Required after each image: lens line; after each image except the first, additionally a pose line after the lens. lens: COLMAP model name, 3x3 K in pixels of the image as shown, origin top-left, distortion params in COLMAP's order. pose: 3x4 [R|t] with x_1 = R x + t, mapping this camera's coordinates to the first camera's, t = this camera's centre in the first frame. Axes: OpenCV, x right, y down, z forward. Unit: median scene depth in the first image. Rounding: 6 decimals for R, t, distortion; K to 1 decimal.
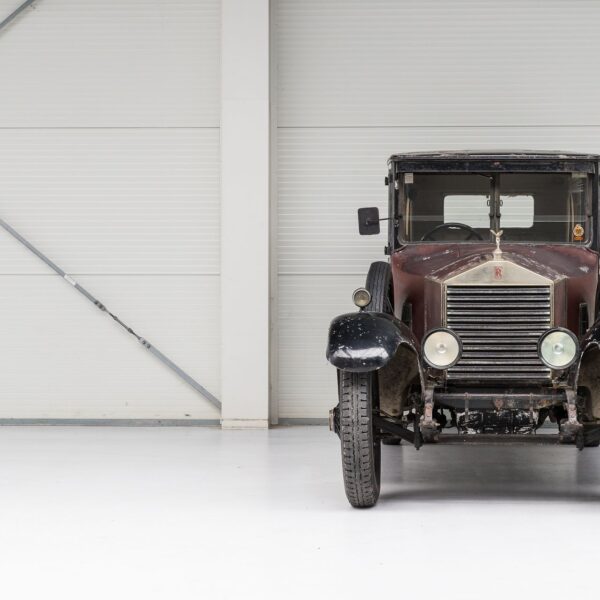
lens RADIAL K [[1596.9, 0, 301.9], [0, 1596.9, 295.3], [0, 0, 1]] dist [0.117798, 0.000000]
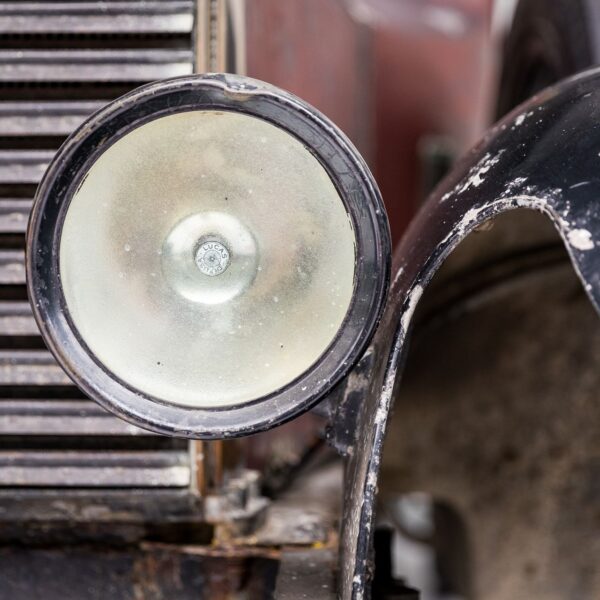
lens RADIAL K [[1596.9, 0, 299.6], [0, 1596.9, 300.5], [0, 0, 1]] dist [0.117798, 0.000000]
pose [[0.996789, 0.011274, 0.079270, 0.152952], [-0.010726, 0.999916, -0.007343, 0.036412], [-0.079346, 0.006469, 0.996826, 0.858583]]
